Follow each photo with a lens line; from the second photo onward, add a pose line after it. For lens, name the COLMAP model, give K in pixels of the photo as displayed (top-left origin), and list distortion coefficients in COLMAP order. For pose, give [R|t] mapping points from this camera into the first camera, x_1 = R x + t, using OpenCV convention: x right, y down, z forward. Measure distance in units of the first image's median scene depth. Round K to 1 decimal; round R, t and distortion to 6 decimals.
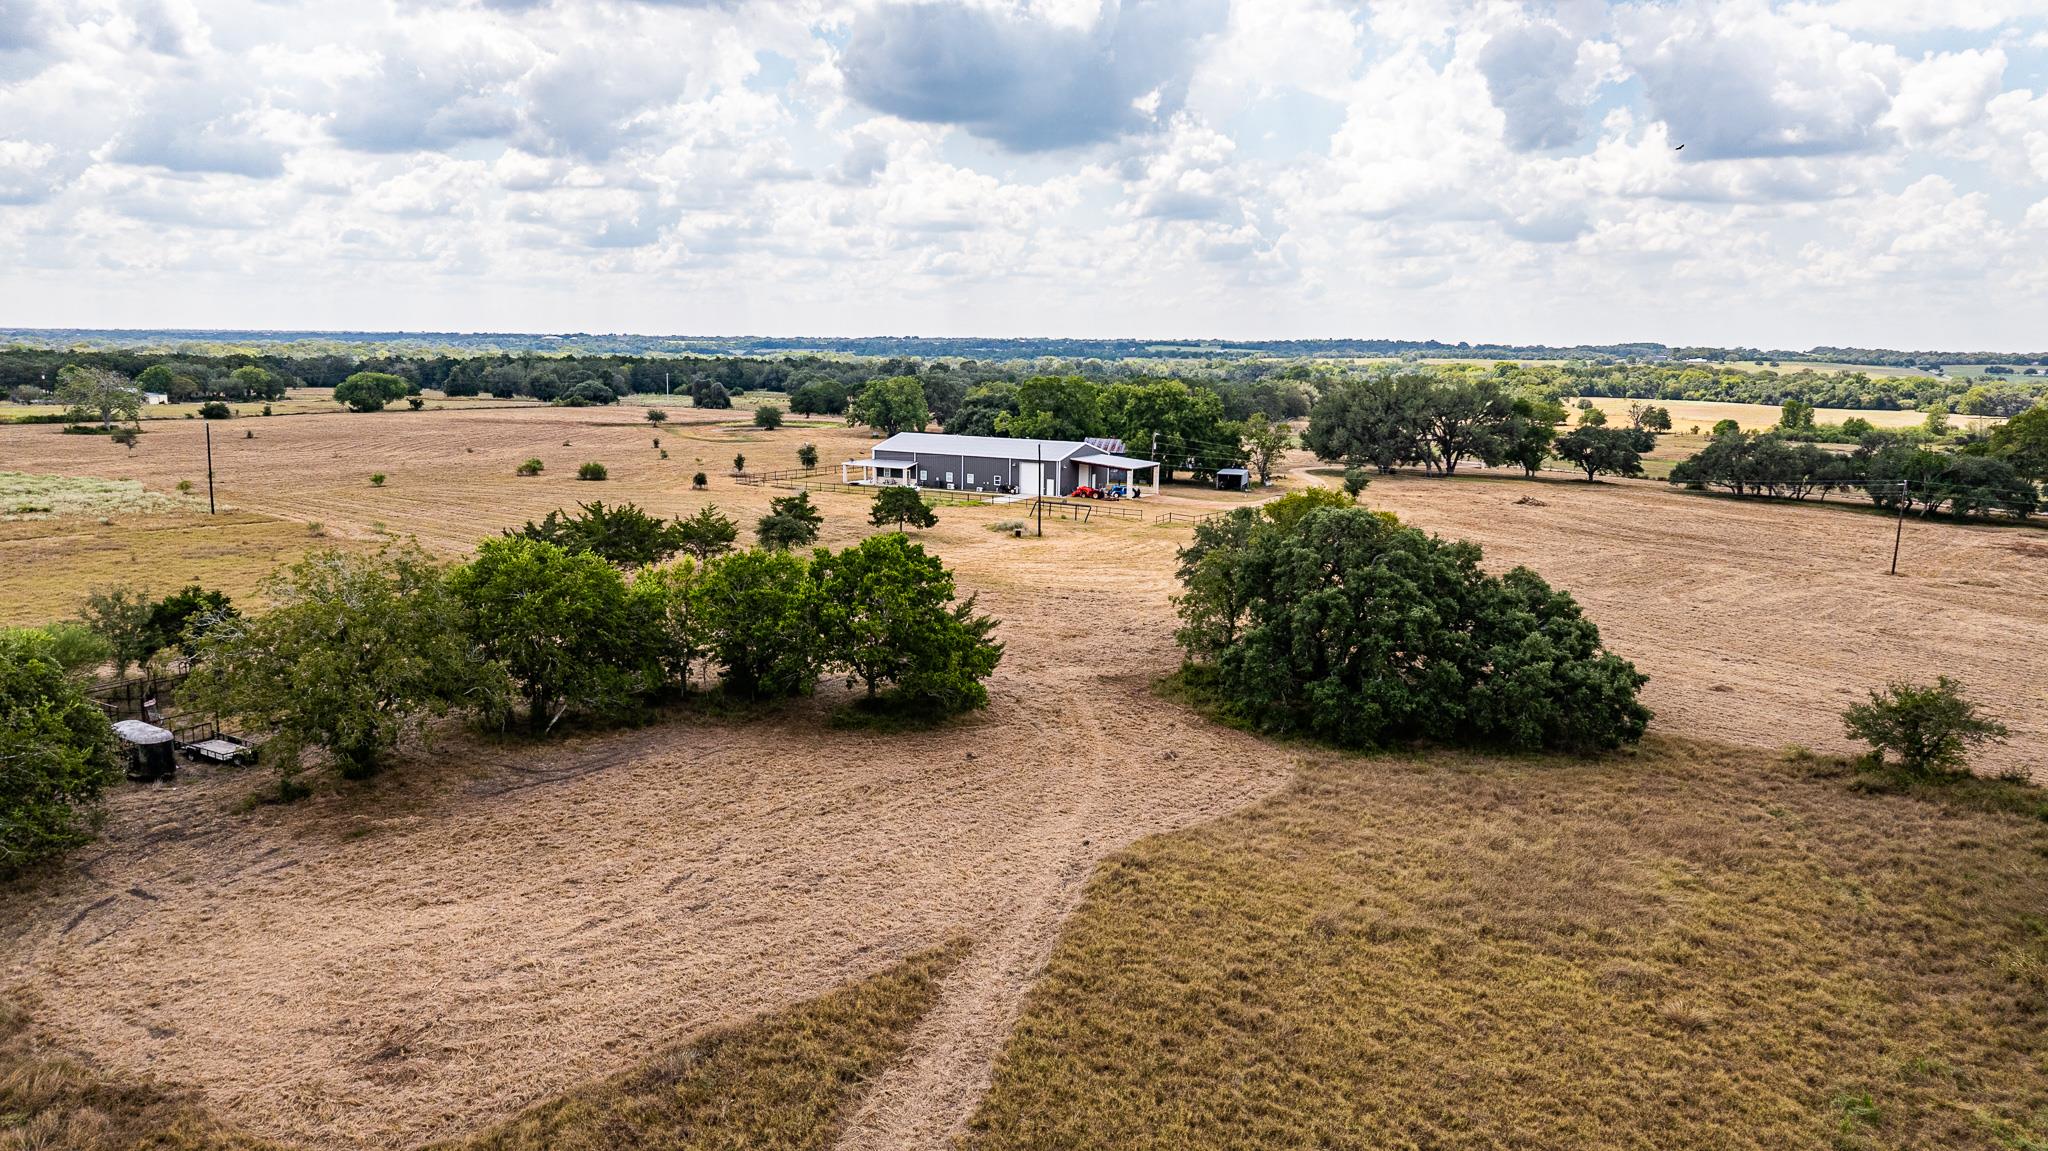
lens RADIAL K [[1567.8, 0, 1024.0], [0, 1567.8, 575.5], [0, 0, 1]] dist [-0.012904, -0.000398]
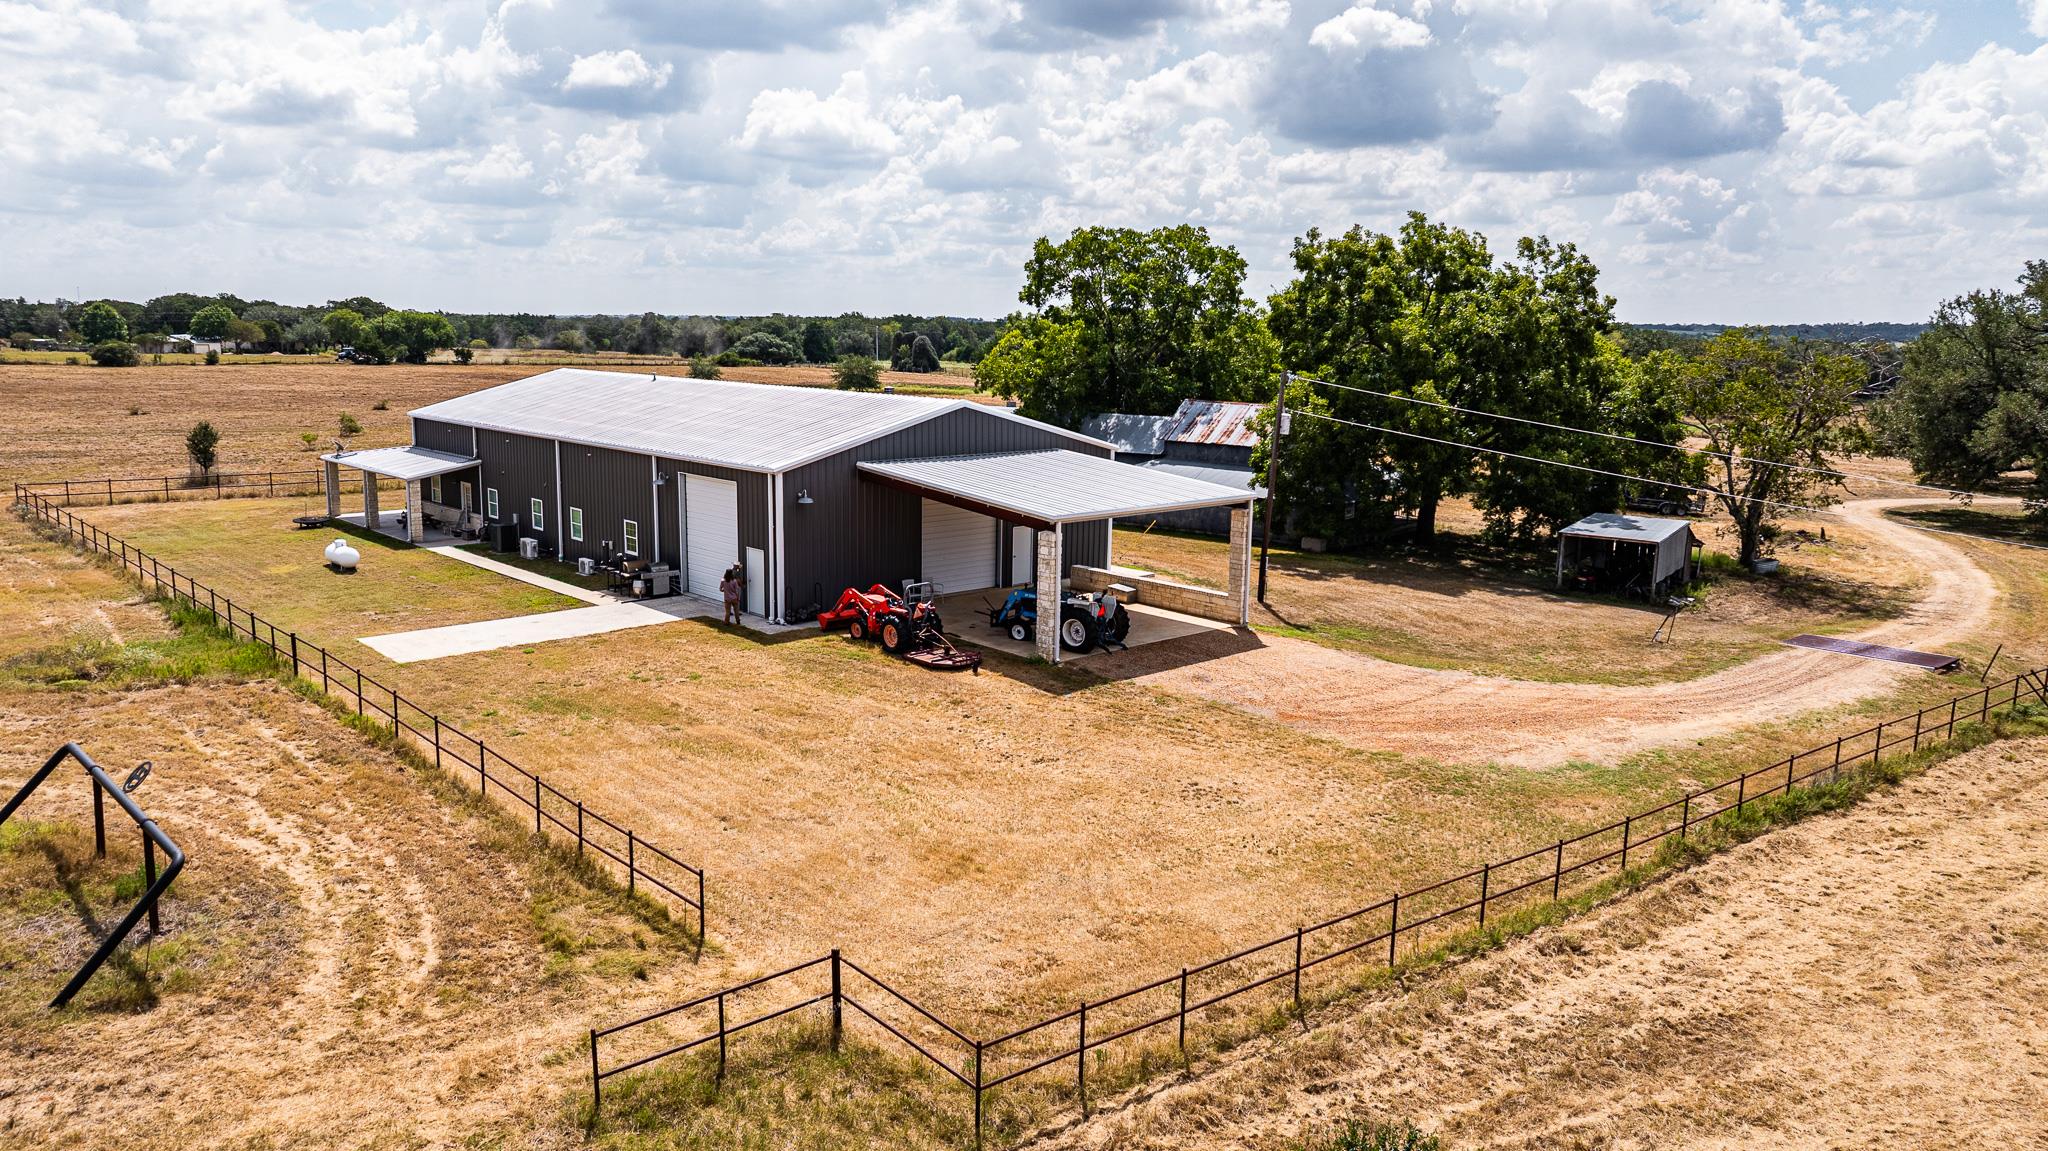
lens RADIAL K [[1567.8, 0, 1024.0], [0, 1567.8, 575.5], [0, 0, 1]] dist [-0.012904, -0.000398]
pose [[0.957382, 0.048887, -0.284656, 0.109164], [-0.047380, 0.998803, 0.012180, -0.055281], [0.284911, 0.001826, 0.958552, 0.704108]]
